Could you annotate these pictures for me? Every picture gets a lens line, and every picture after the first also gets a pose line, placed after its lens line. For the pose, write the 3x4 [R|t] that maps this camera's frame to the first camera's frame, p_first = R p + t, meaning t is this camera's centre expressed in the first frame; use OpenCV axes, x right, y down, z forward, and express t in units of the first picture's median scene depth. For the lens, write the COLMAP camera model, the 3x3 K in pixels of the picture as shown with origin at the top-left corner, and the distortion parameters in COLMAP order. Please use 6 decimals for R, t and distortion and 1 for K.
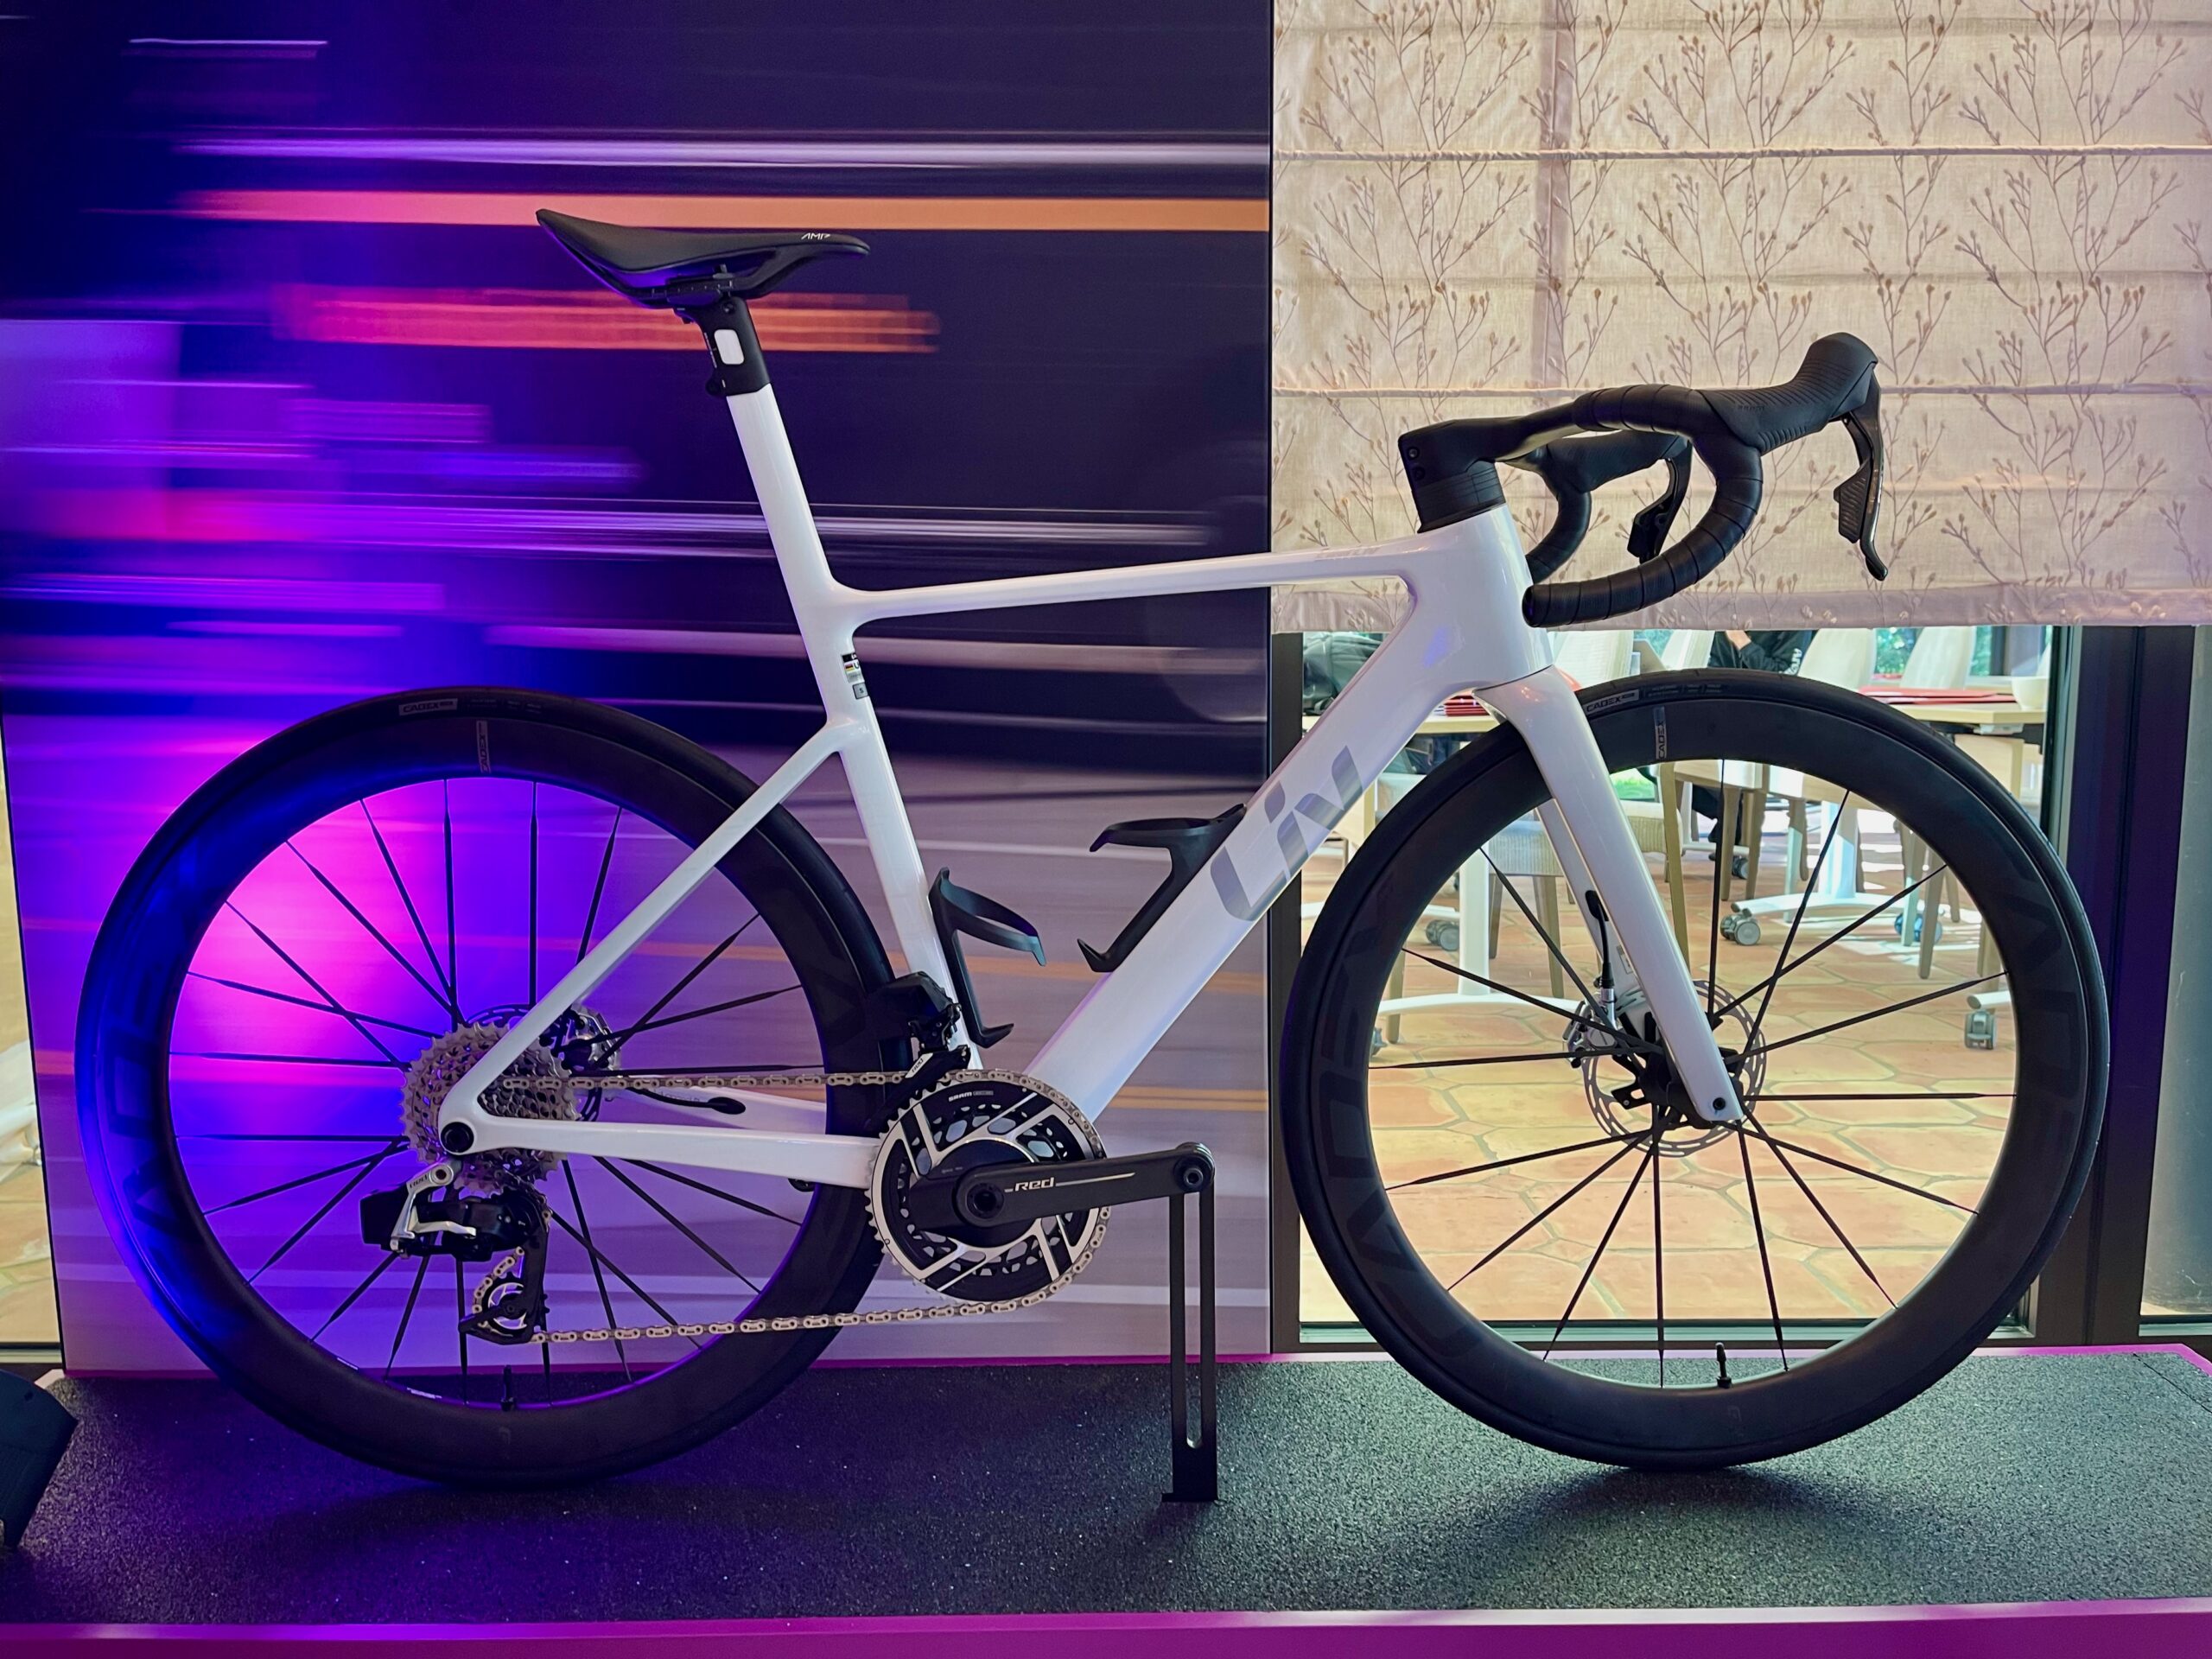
lens RADIAL K [[1640.9, 0, 1106.0], [0, 1640.9, 829.5], [0, 0, 1]] dist [0.109310, -0.159411]
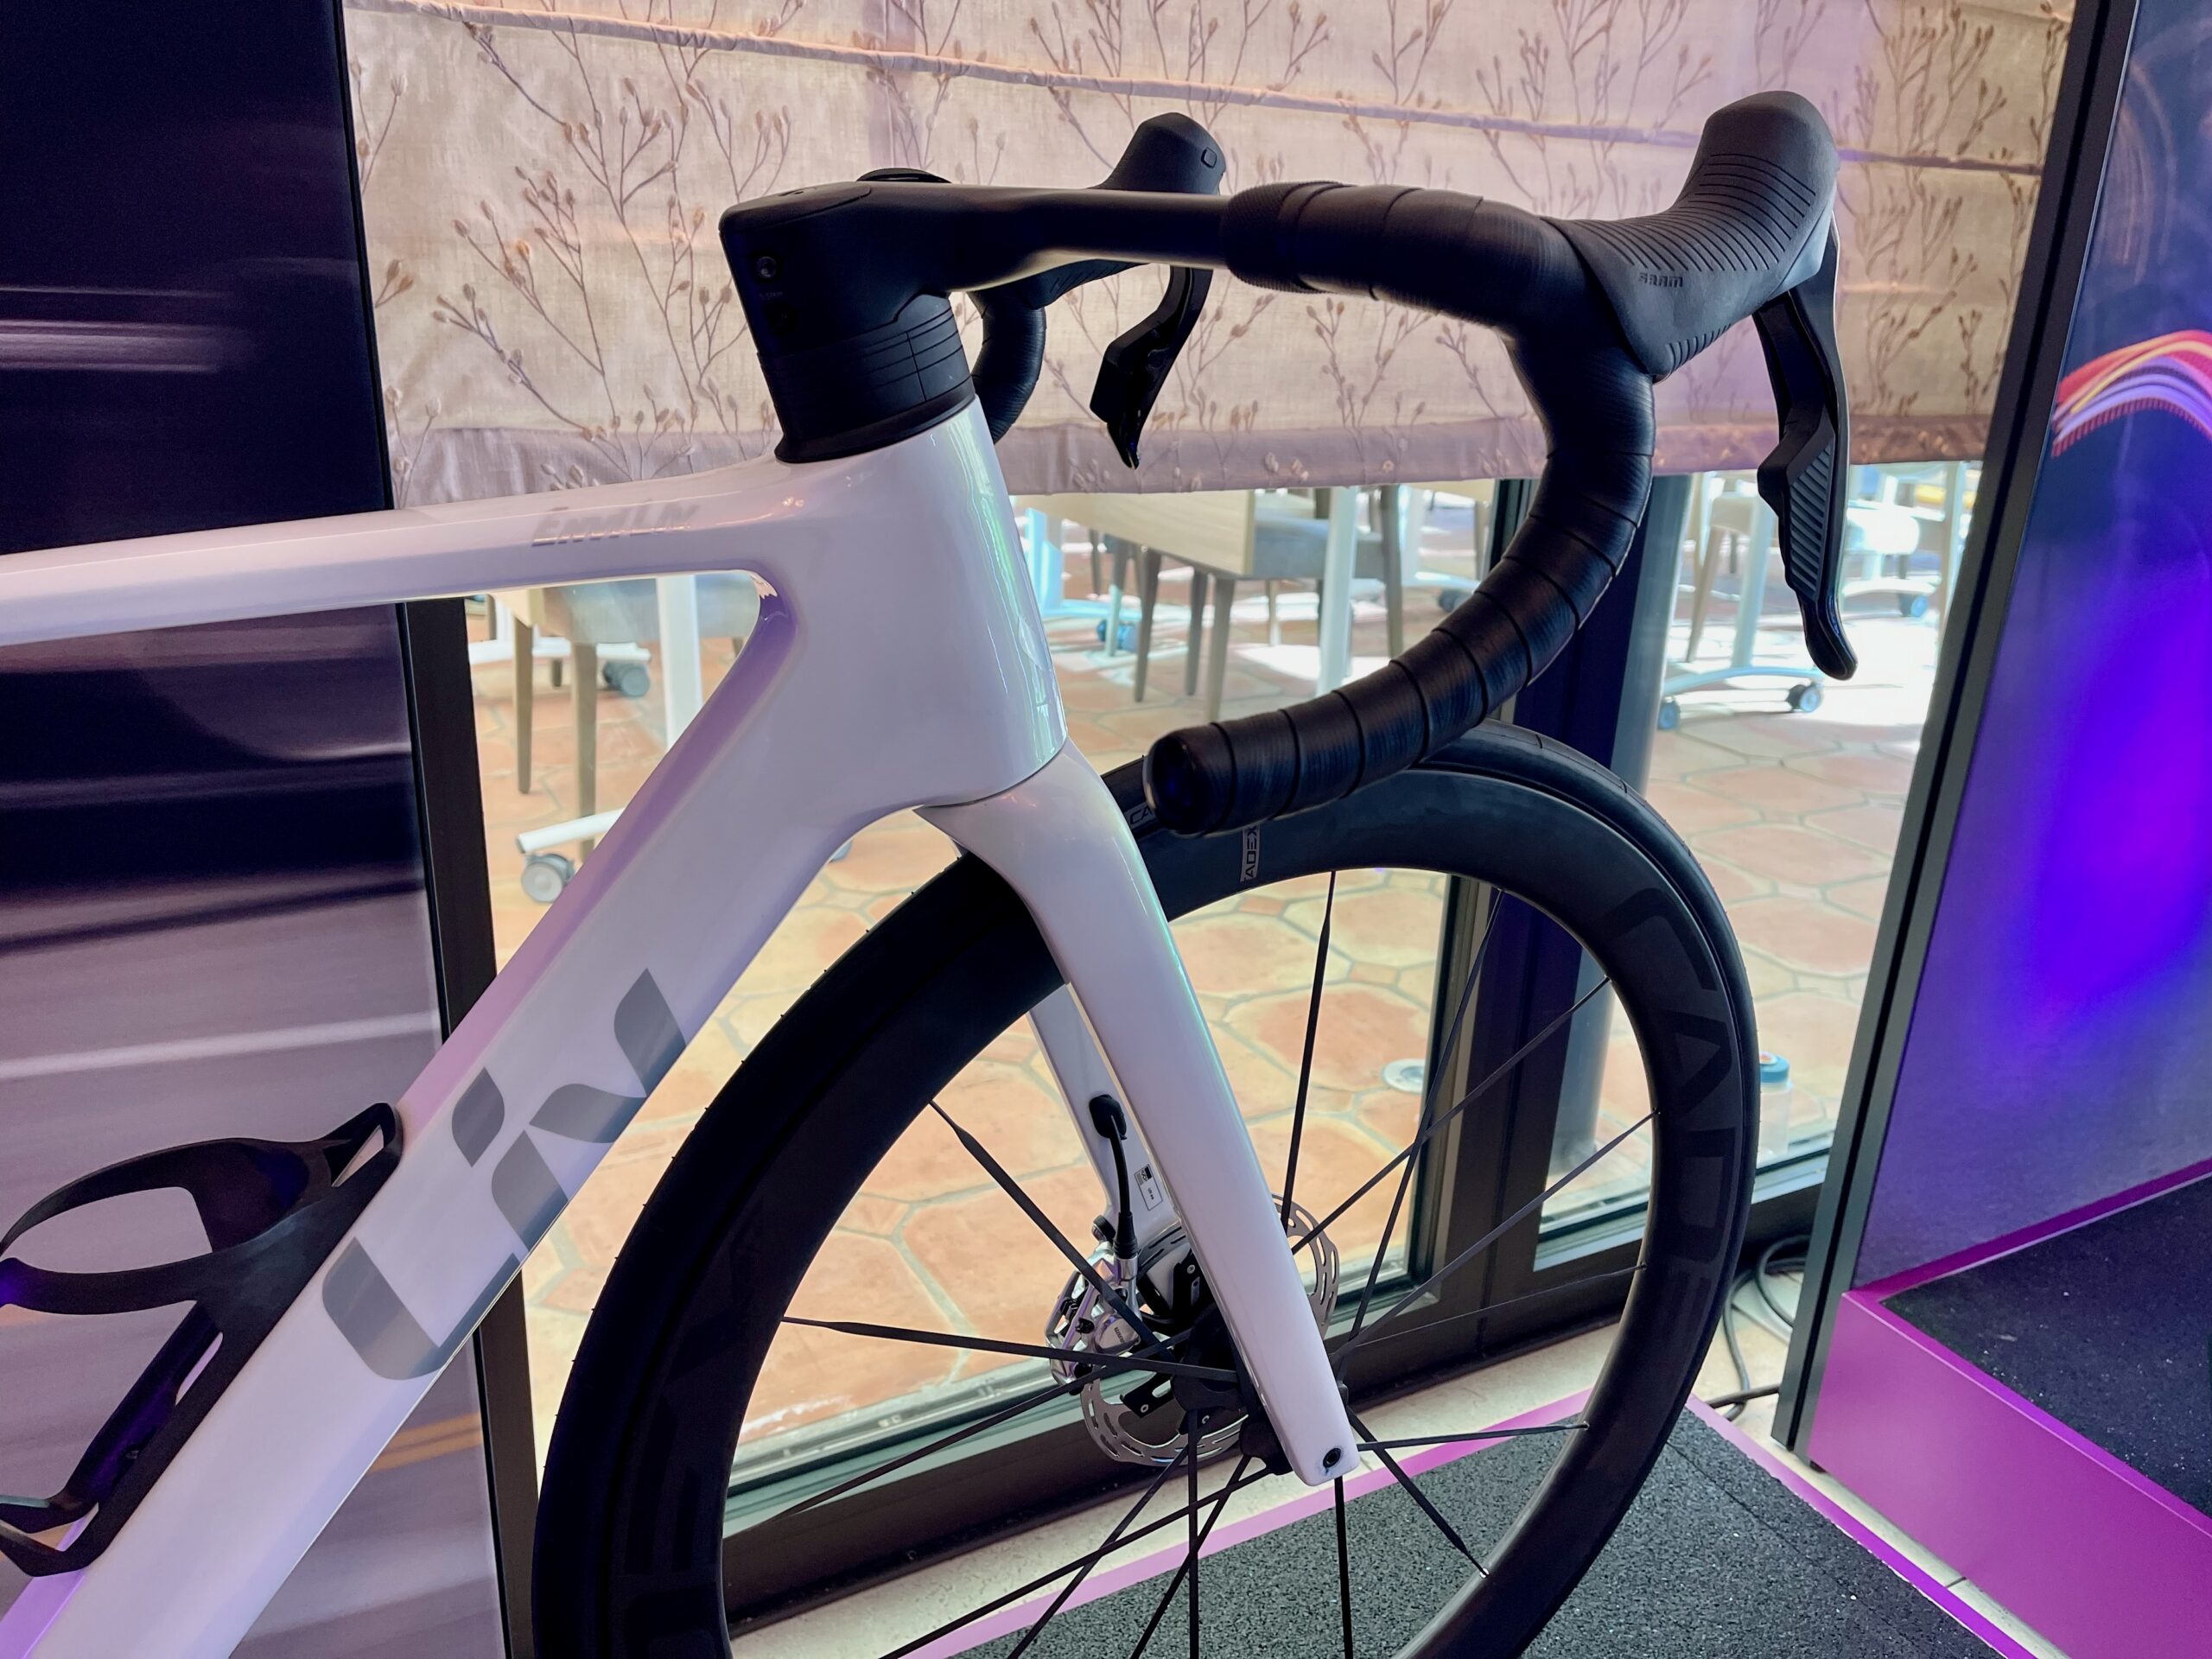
lens RADIAL K [[1644.6, 0, 1106.0], [0, 1644.6, 829.5], [0, 0, 1]] dist [0.005447, 0.001978]
pose [[0.874530, -0.120483, 0.469767, 0.044249], [0.010806, 0.973249, 0.229498, -0.141081], [-0.484851, -0.195627, 0.852438, 0.459087]]
